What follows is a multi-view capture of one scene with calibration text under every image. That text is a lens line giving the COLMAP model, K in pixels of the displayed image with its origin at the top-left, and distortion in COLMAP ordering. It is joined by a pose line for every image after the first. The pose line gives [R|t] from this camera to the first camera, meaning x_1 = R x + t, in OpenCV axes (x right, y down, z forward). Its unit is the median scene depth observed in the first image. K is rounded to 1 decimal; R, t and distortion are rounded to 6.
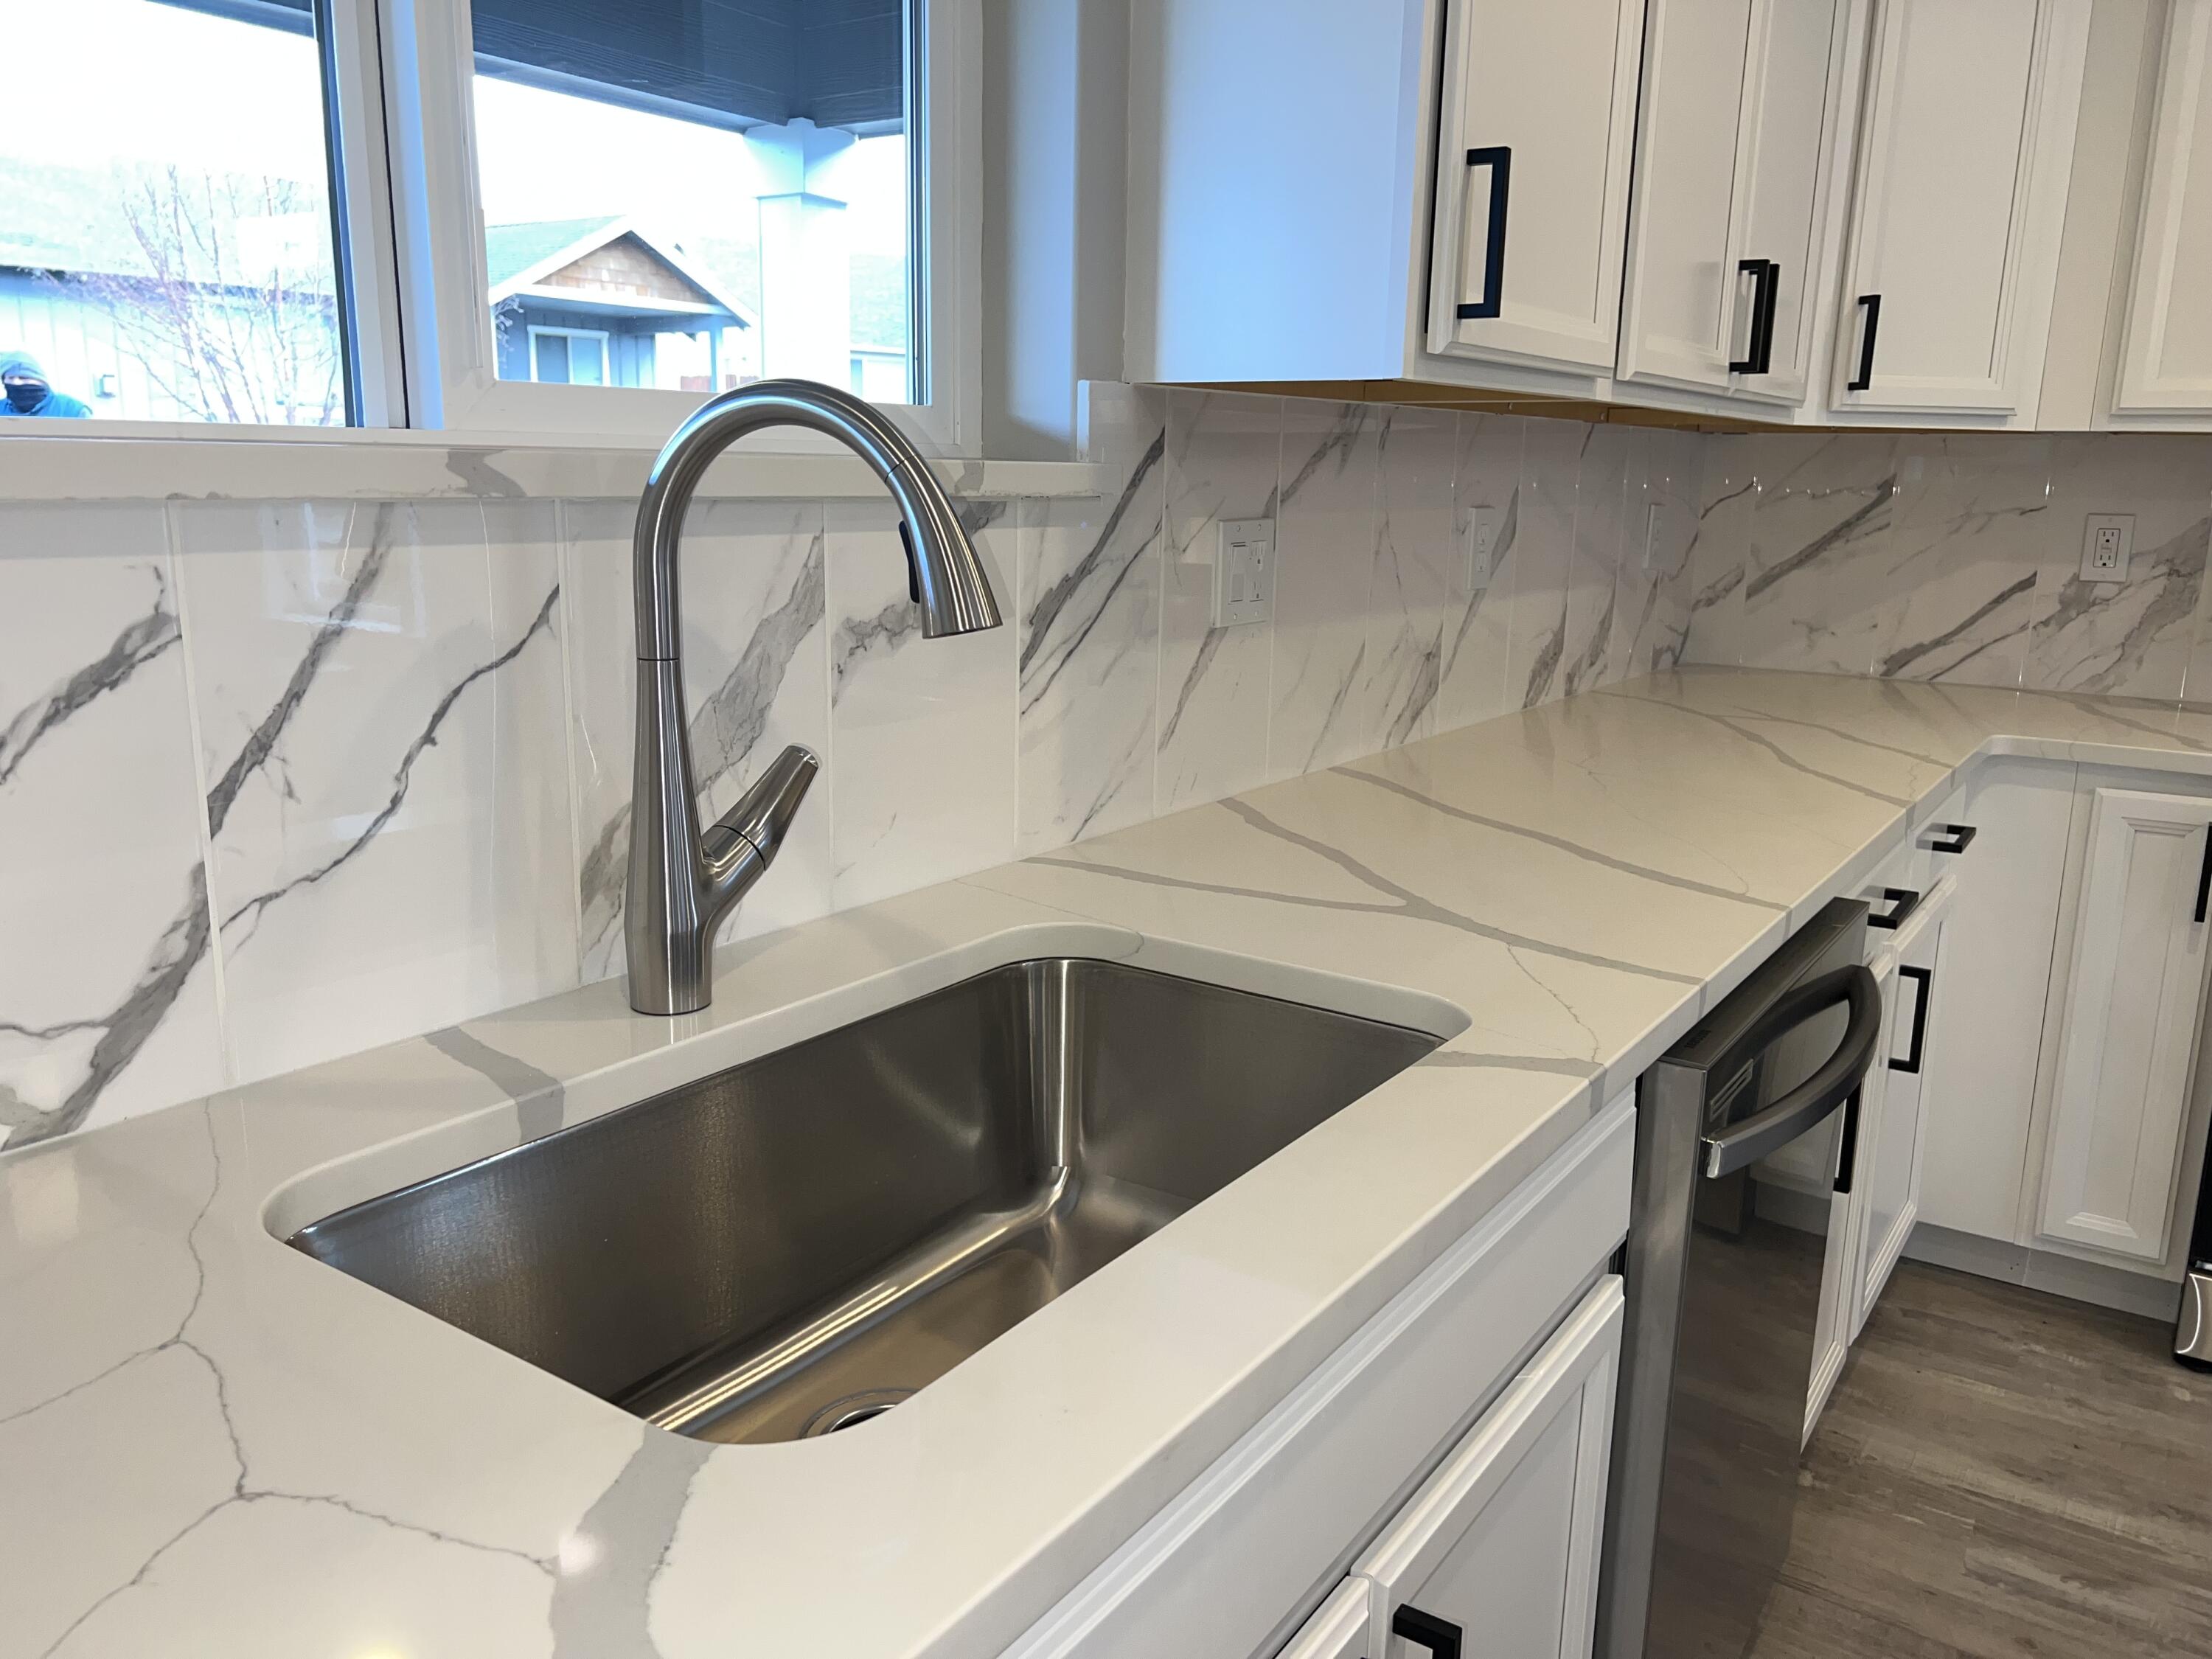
lens RADIAL K [[1647.5, 0, 1102.9], [0, 1647.5, 827.7], [0, 0, 1]] dist [0.001154, -0.007708]
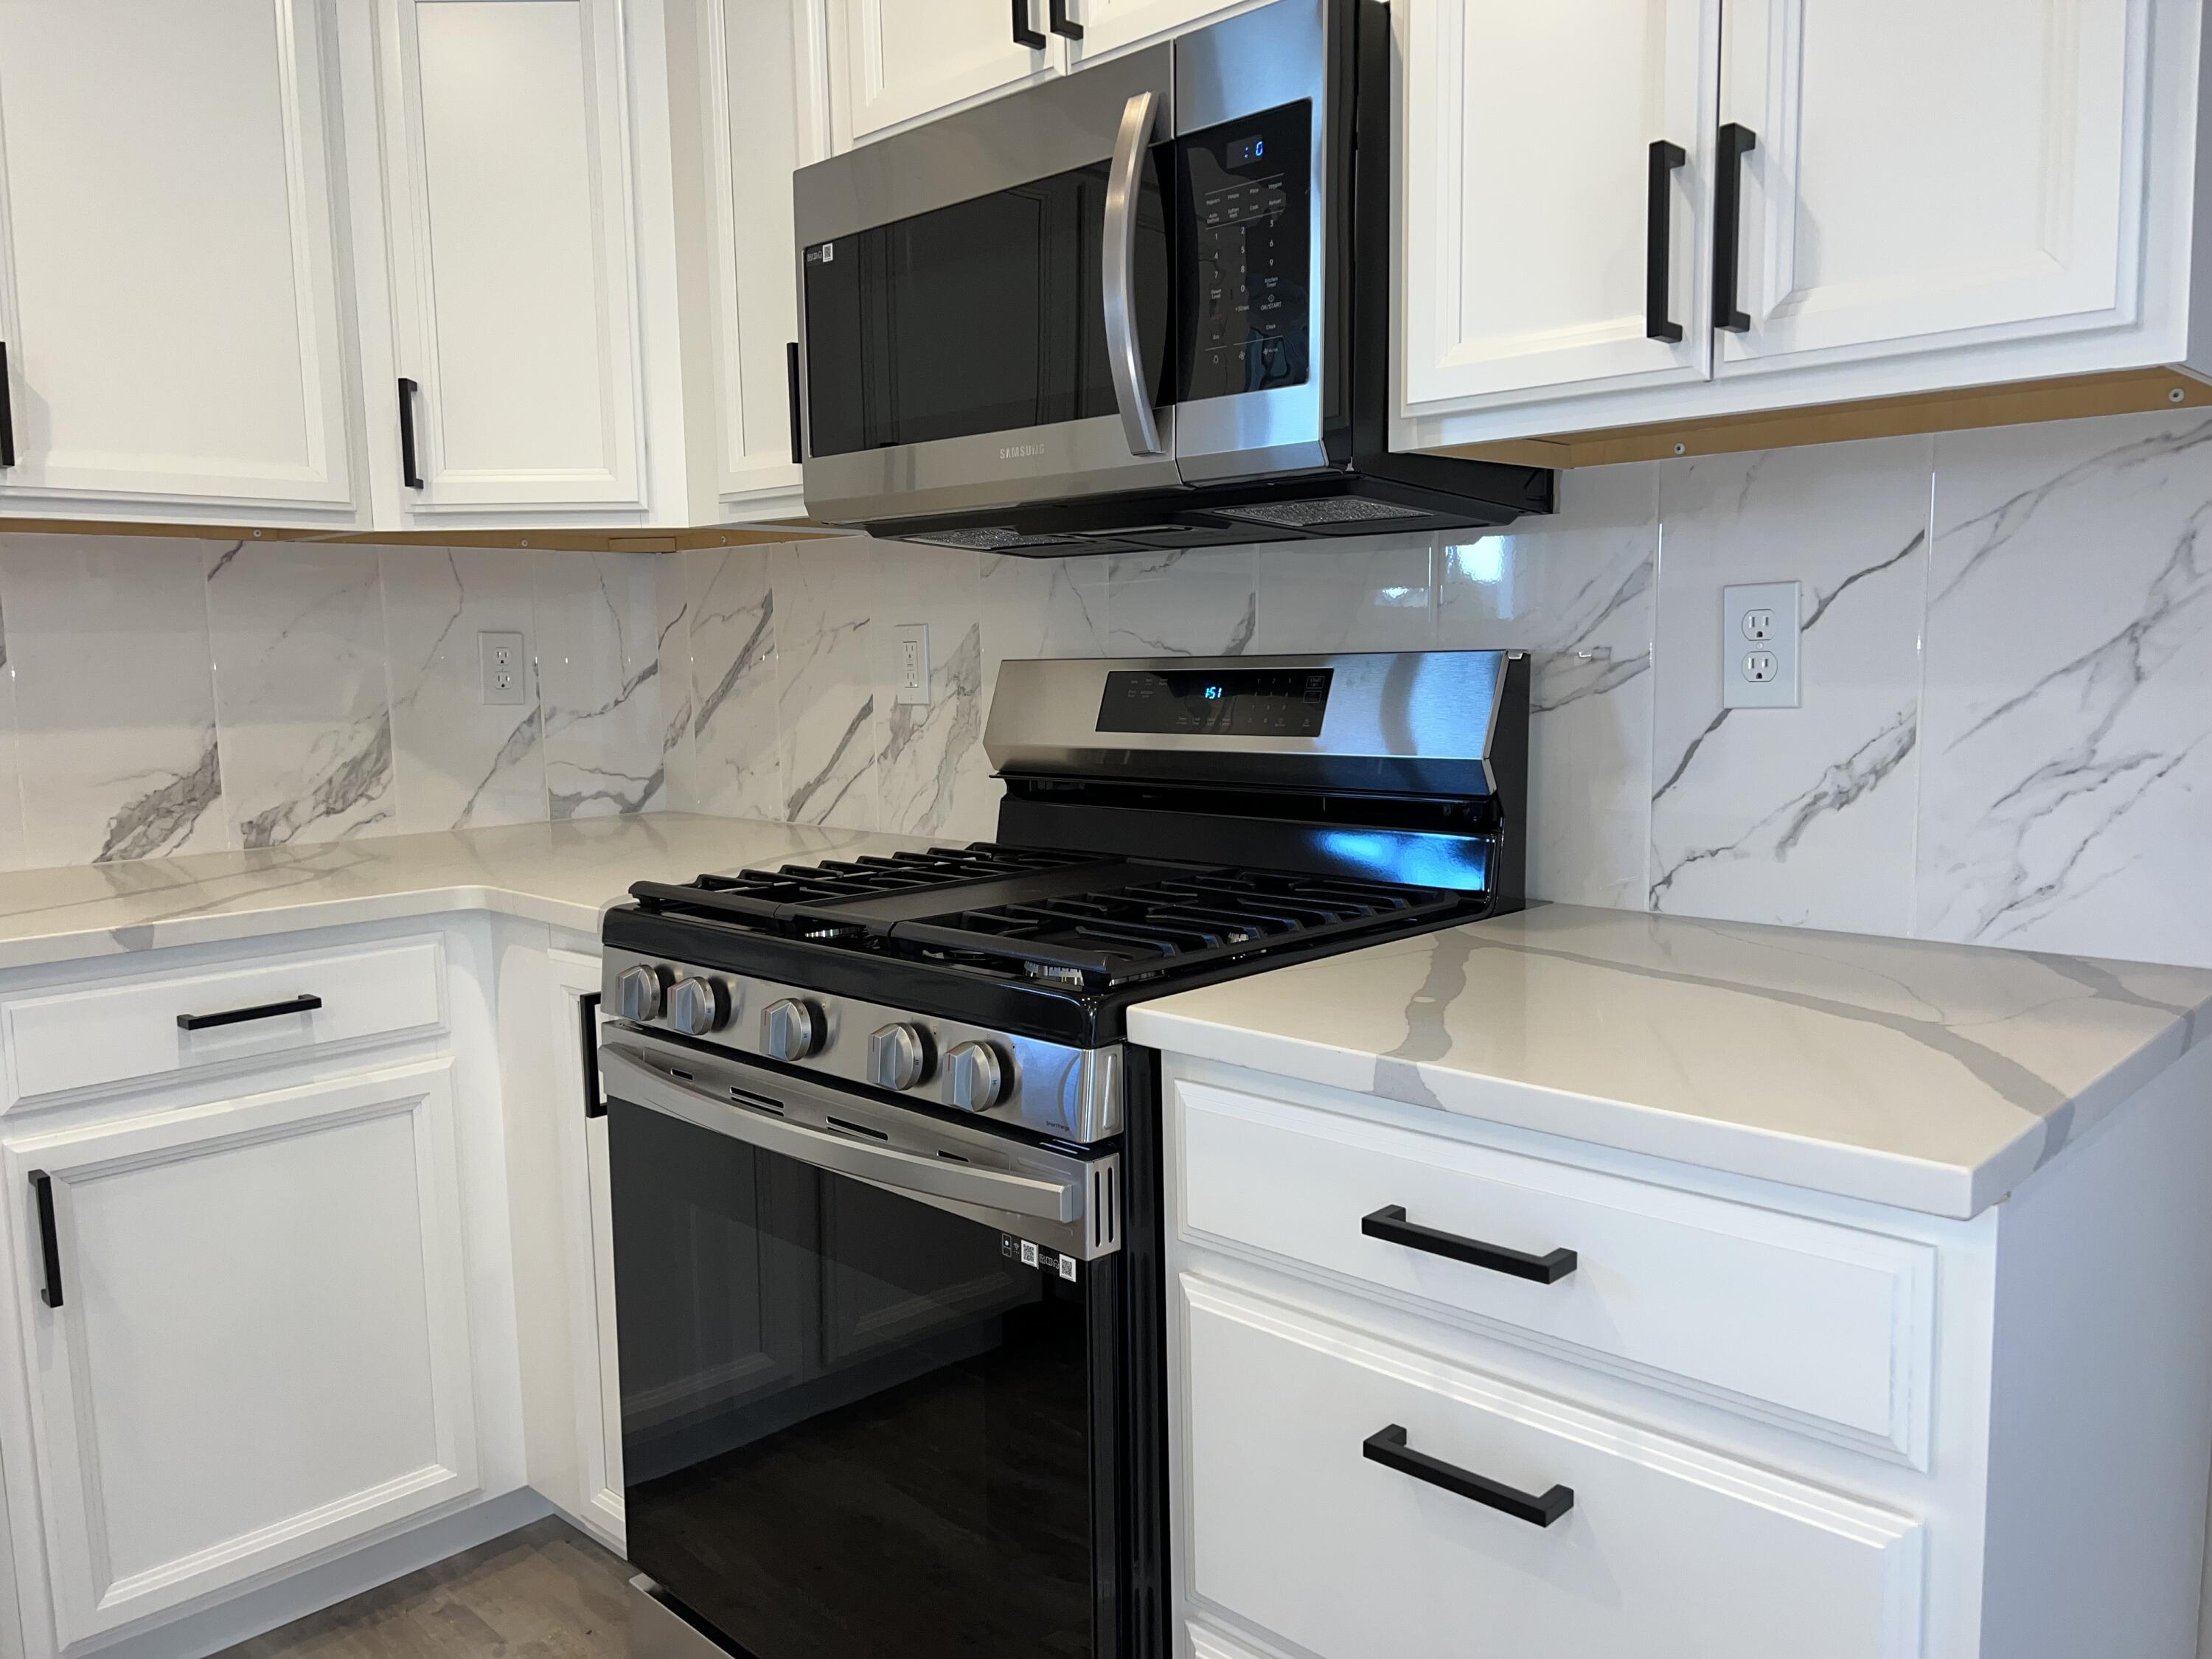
lens RADIAL K [[1647.5, 0, 1109.0], [0, 1647.5, 833.4], [0, 0, 1]] dist [0.001154, -0.007708]
pose [[0.987064, -0.011631, -0.159902, 0.787314], [-0.004821, 0.994760, -0.102121, 0.001328], [0.160252, 0.101571, 0.981836, 0.185475]]
